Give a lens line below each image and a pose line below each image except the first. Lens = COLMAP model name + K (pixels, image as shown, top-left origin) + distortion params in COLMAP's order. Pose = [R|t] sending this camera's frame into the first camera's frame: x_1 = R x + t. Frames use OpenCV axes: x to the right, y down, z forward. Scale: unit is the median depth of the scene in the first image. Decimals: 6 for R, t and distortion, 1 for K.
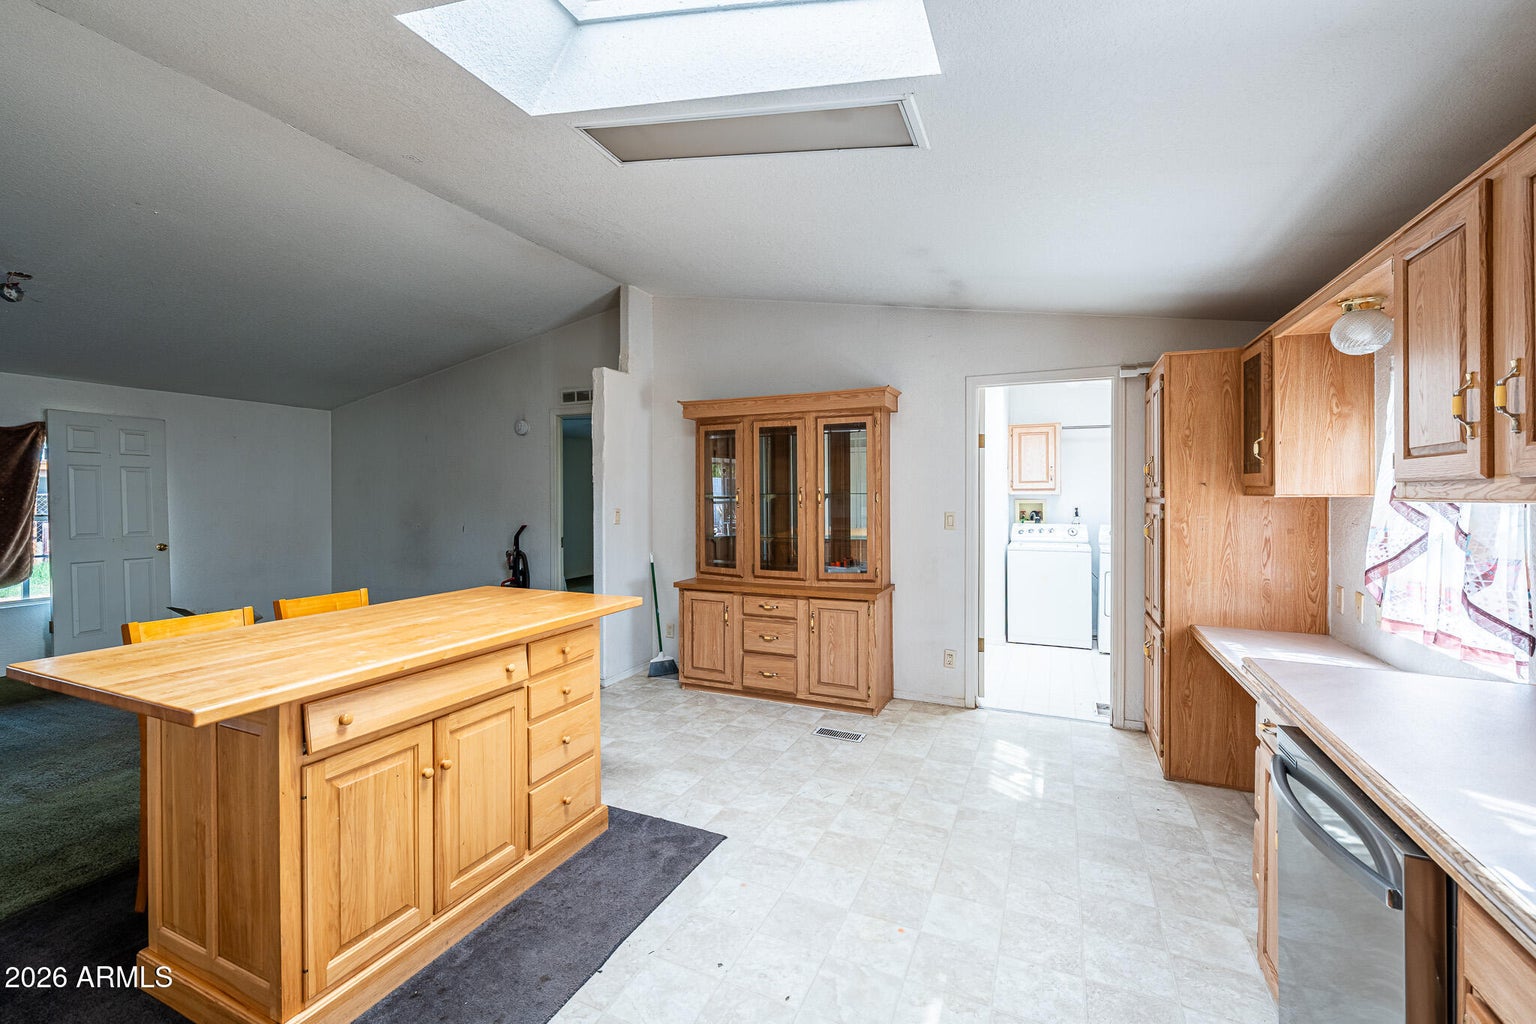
lens RADIAL K [[635.8, 0, 736.5], [0, 635.8, 497.6], [0, 0, 1]] dist [-0.001302, -0.000121]
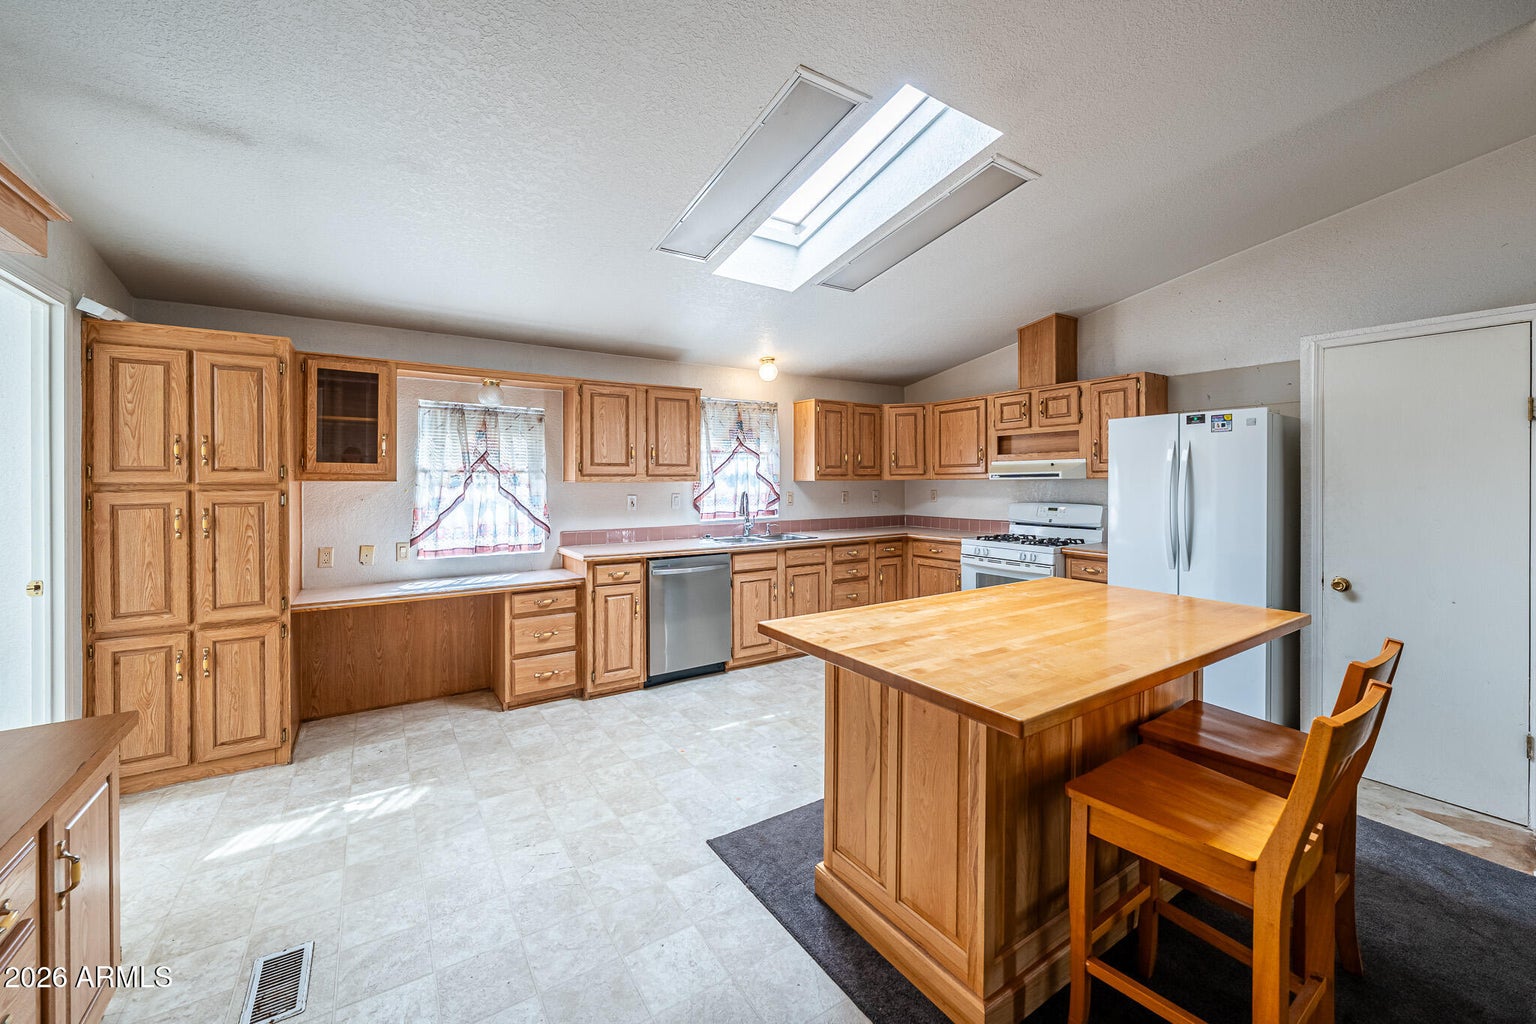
lens RADIAL K [[606.4, 0, 771.7], [0, 606.4, 482.4], [0, 0, 1]] dist [-0.000443, -0.000050]
pose [[-0.863388, -0.003162, 0.504531, -0.568726], [0.001806, 0.999955, 0.009356, -0.011435], [-0.504537, 0.008989, -0.863343, 1.771579]]
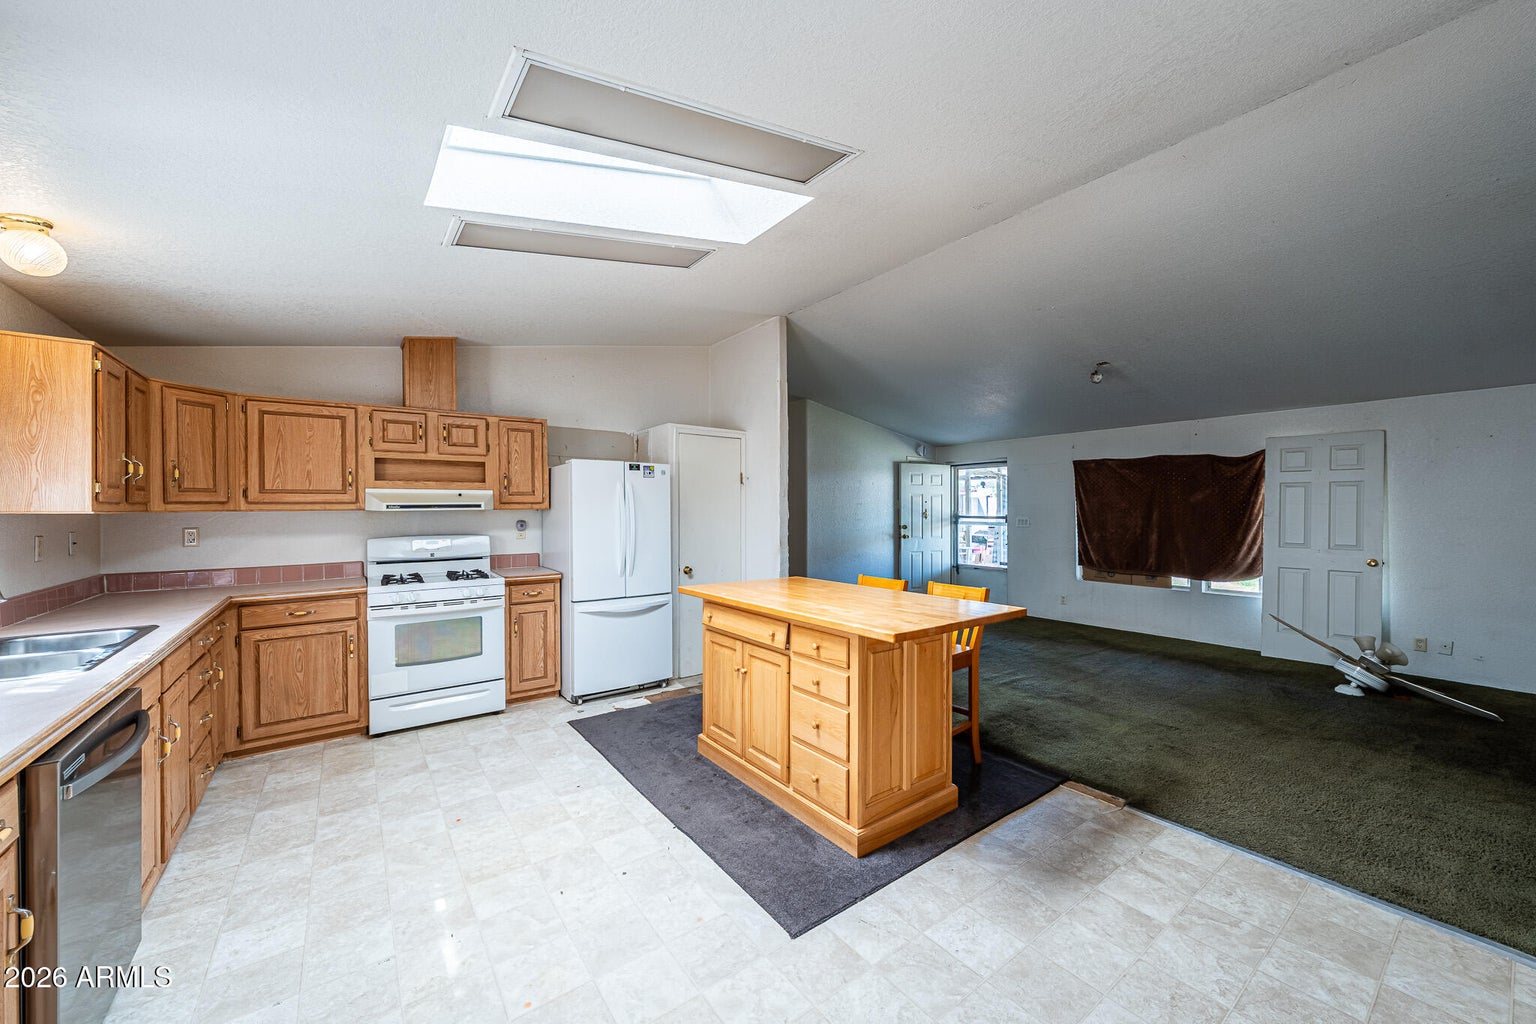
lens RADIAL K [[570.3, 0, 770.4], [0, 570.3, 512.0], [0, 0, 1]] dist [0.001369, -0.000053]
pose [[-0.449631, 0.002379, -0.893211, 0.652287], [-0.001200, 0.999994, 0.003267, -0.003604], [0.893214, 0.002541, -0.449625, 1.327657]]
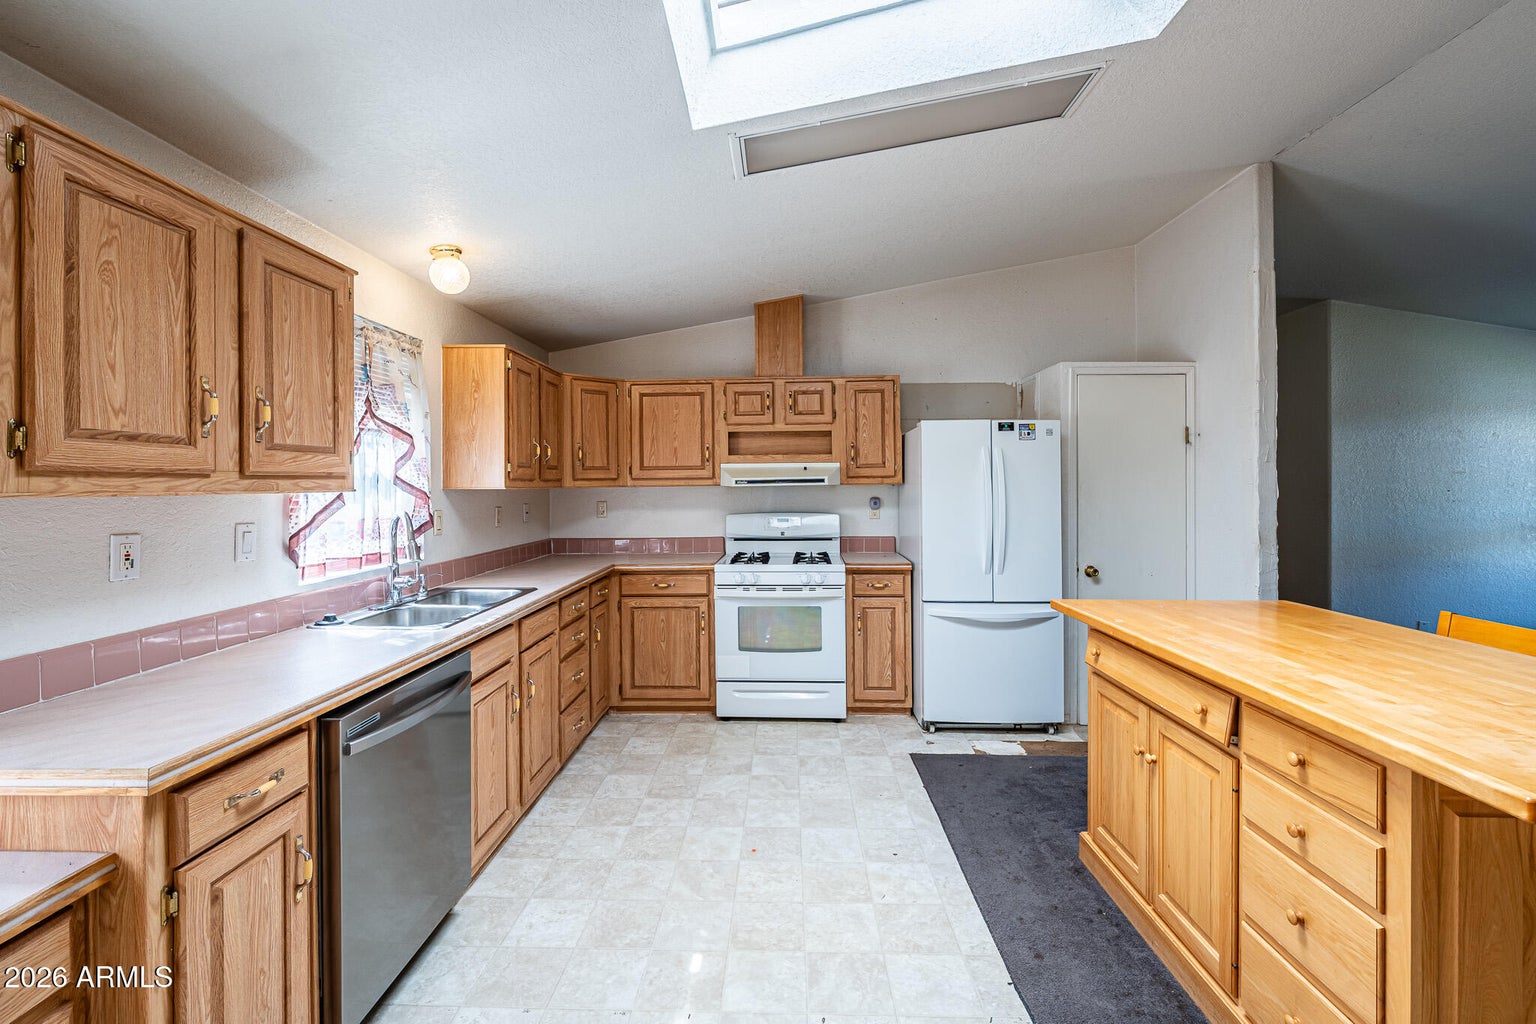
lens RADIAL K [[645.2, 0, 763.3], [0, 645.2, 486.1], [0, 0, 1]] dist [0.000669, -0.000595]
pose [[-0.910319, 0.002561, -0.413899, 0.386214], [0.001482, 0.999995, 0.002930, -0.005934], [0.413904, 0.002054, -0.910318, 1.270840]]
